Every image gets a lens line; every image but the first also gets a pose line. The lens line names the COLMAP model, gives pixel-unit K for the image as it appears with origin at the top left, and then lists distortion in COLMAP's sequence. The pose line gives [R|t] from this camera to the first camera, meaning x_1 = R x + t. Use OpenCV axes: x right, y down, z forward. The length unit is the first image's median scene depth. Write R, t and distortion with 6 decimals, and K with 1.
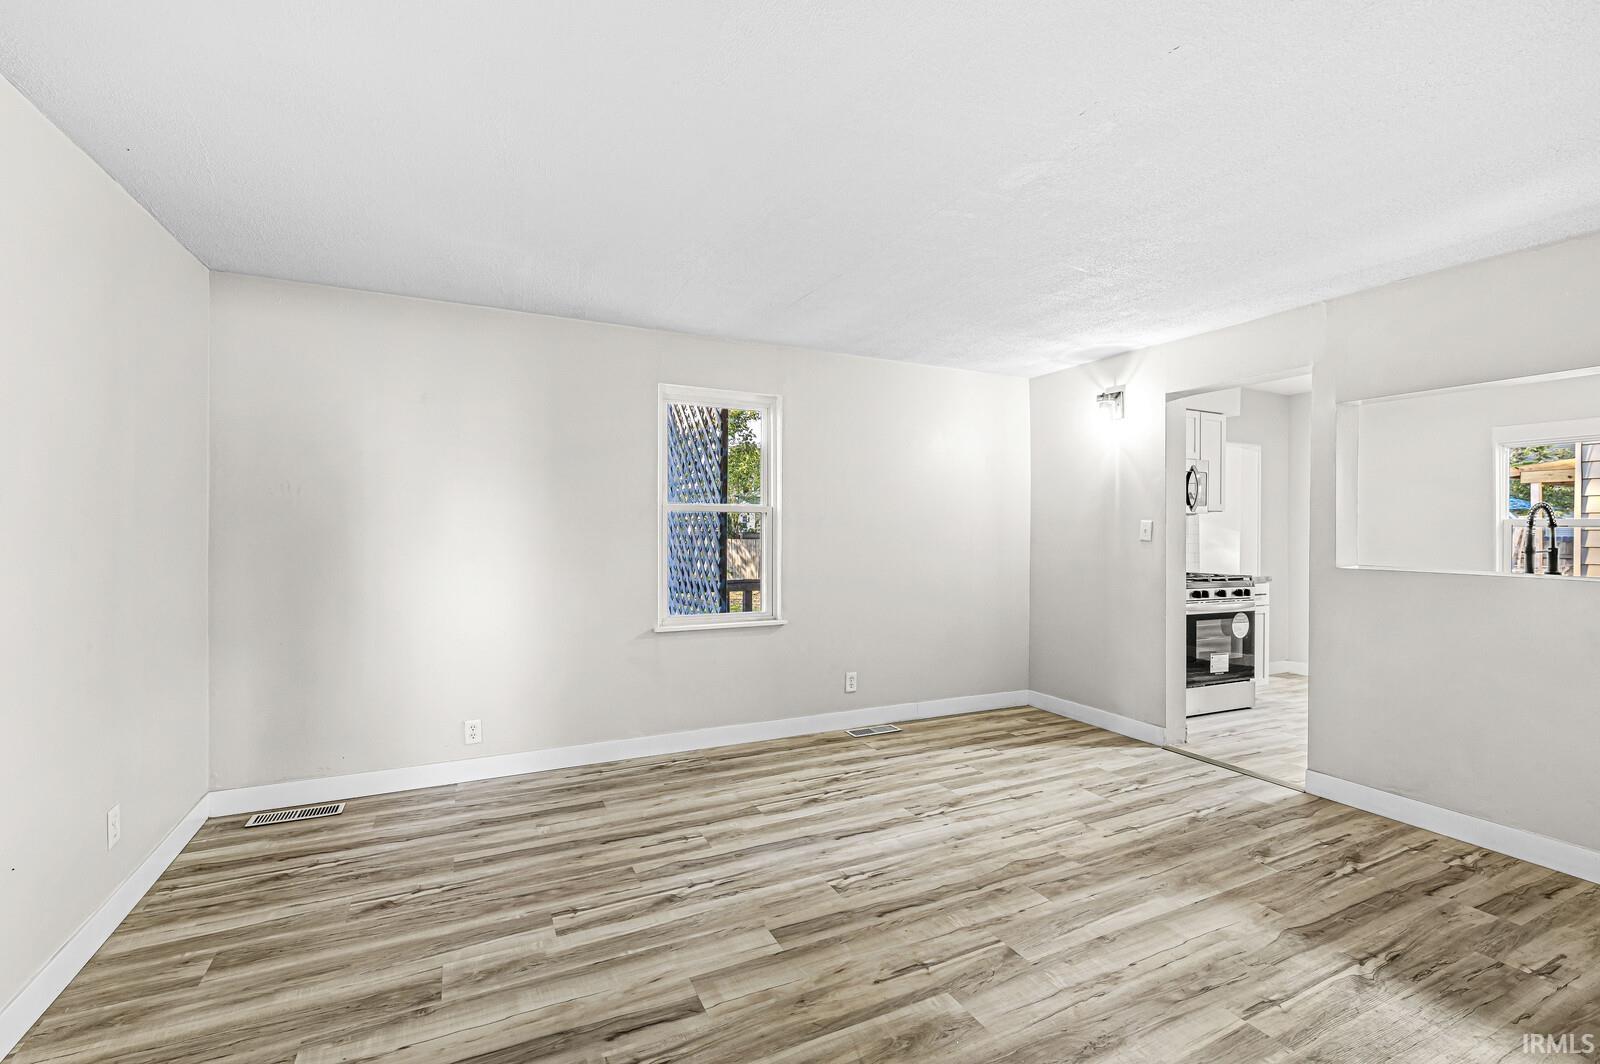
lens RADIAL K [[700.0, 0, 799.0], [0, 700.0, 530.3], [0, 0, 1]] dist [0.001605, -0.001288]
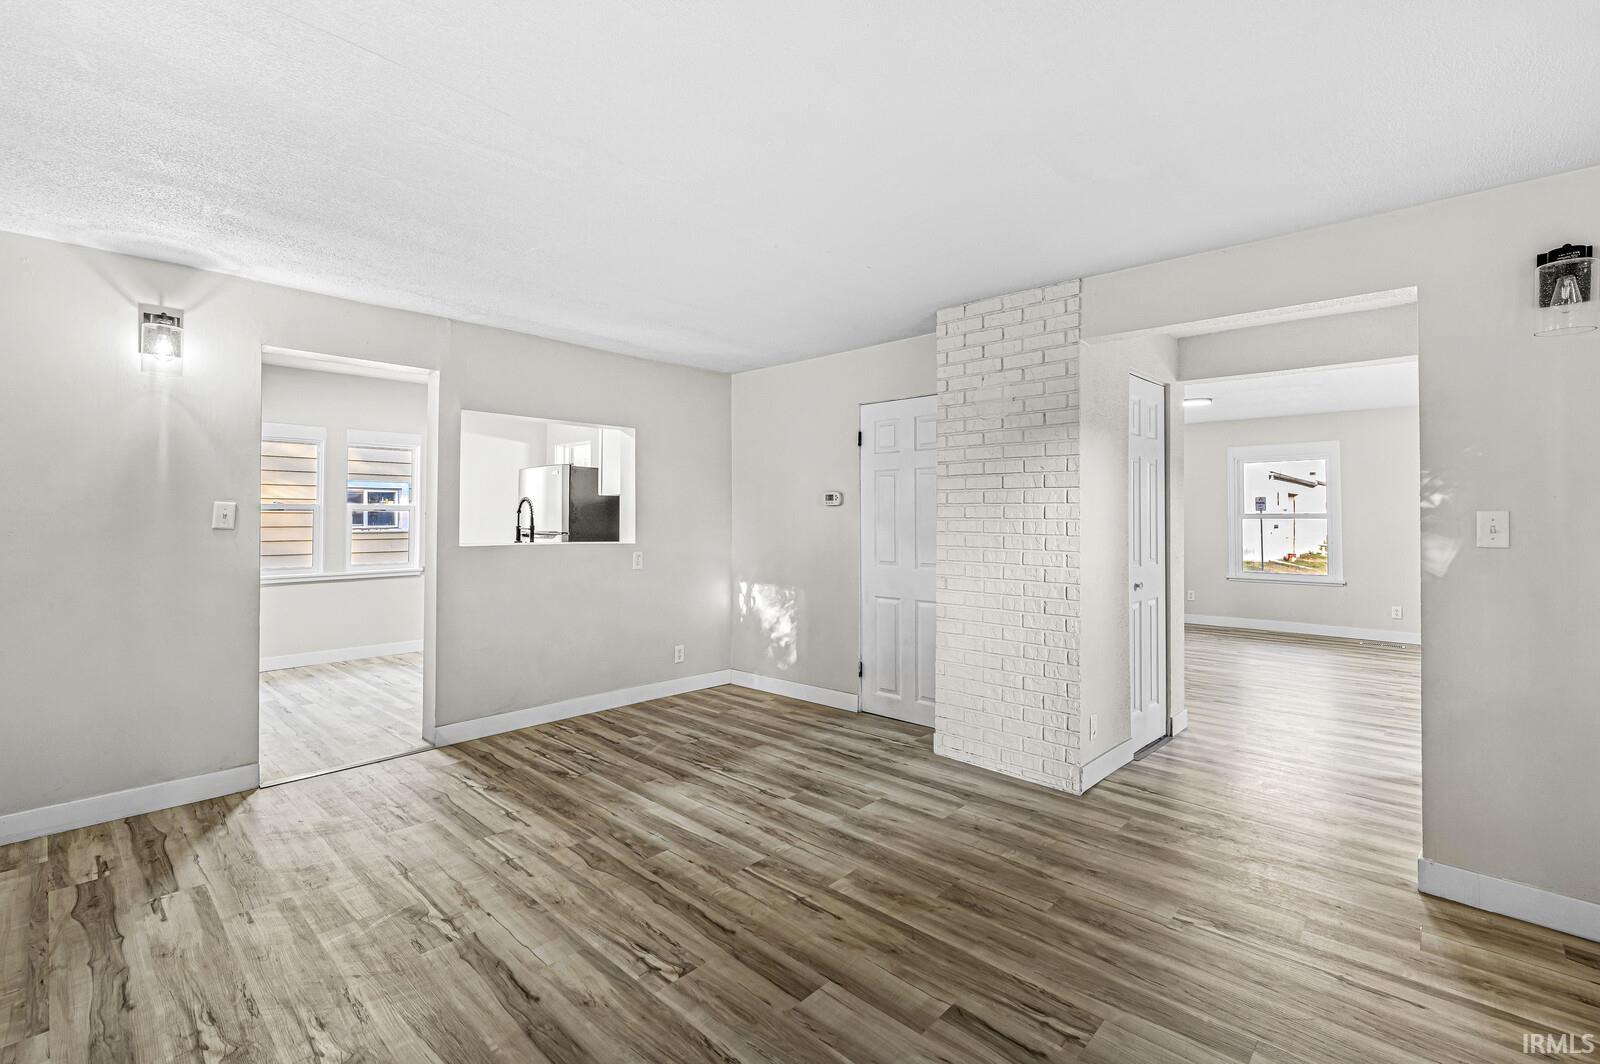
lens RADIAL K [[700.0, 0, 804.1], [0, 700.0, 507.8], [0, 0, 1]] dist [0.001605, -0.001288]
pose [[-0.360068, 0.004849, 0.932913, -0.665160], [-0.002817, 0.999976, -0.006285, -0.008516], [-0.932922, -0.004891, -0.360046, 1.048153]]
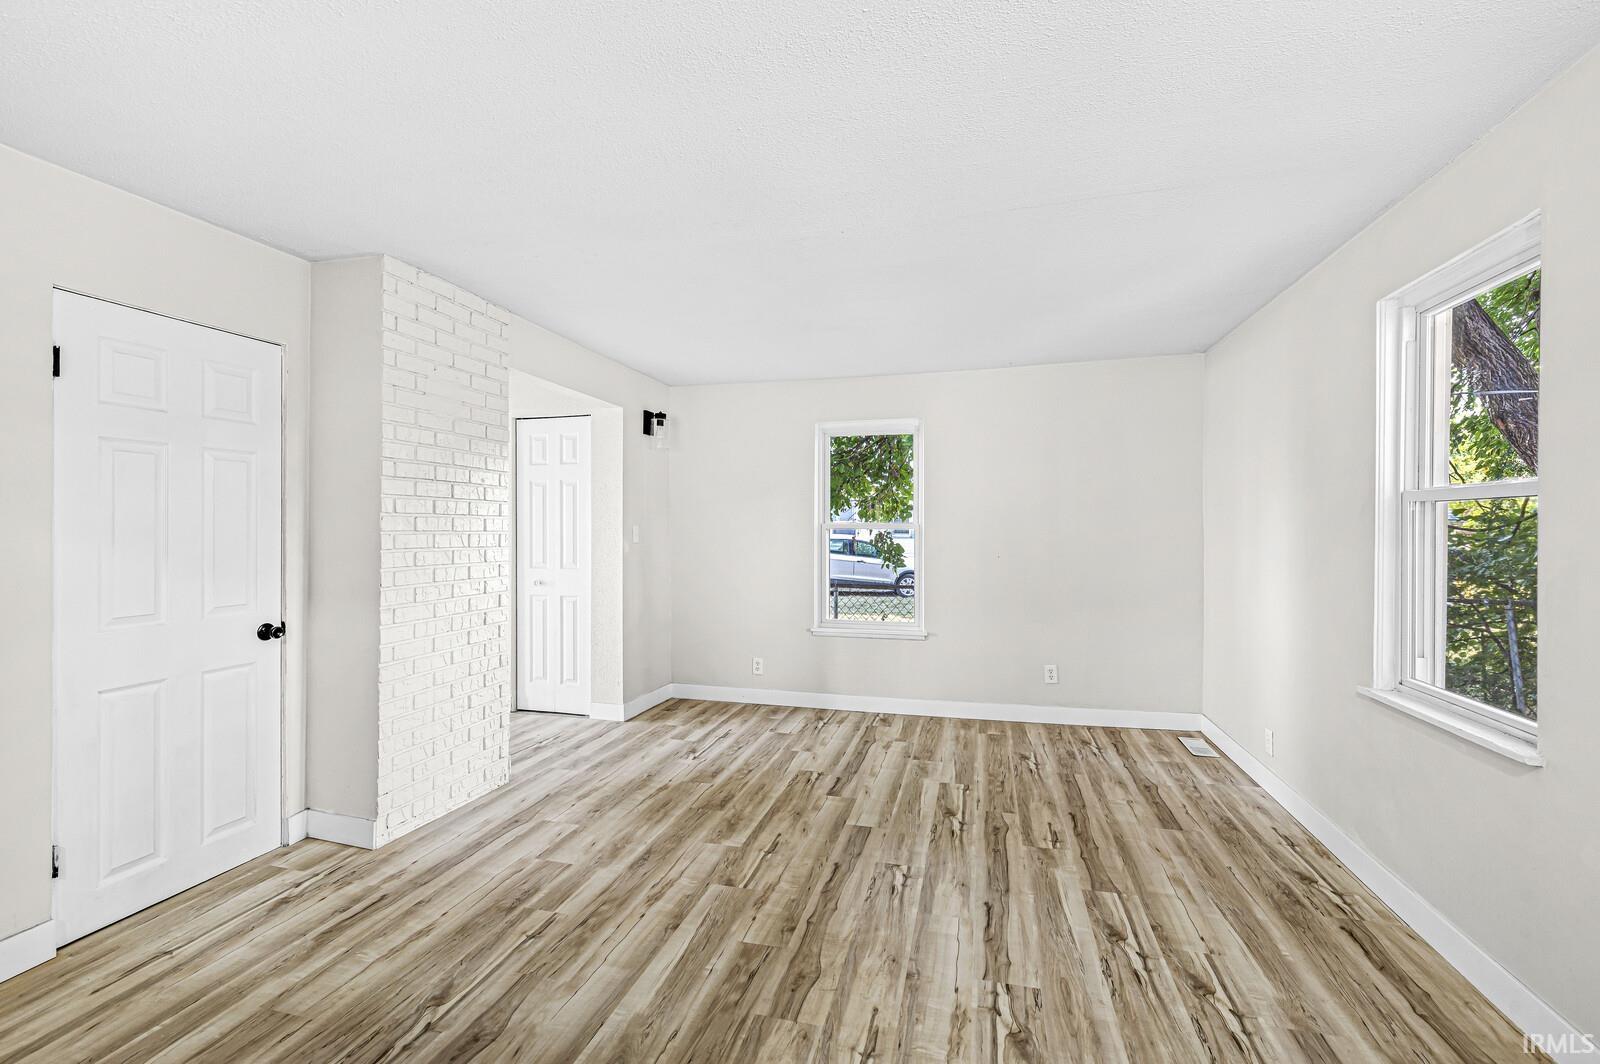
lens RADIAL K [[700.0, 0, 796.3], [0, 700.0, 530.8], [0, 0, 1]] dist [0.001605, -0.001288]
pose [[-0.657310, -0.001500, -0.753619, 0.868022], [-0.004125, 0.999990, 0.001608, -0.003175], [0.753609, 0.004165, -0.657309, 1.434990]]
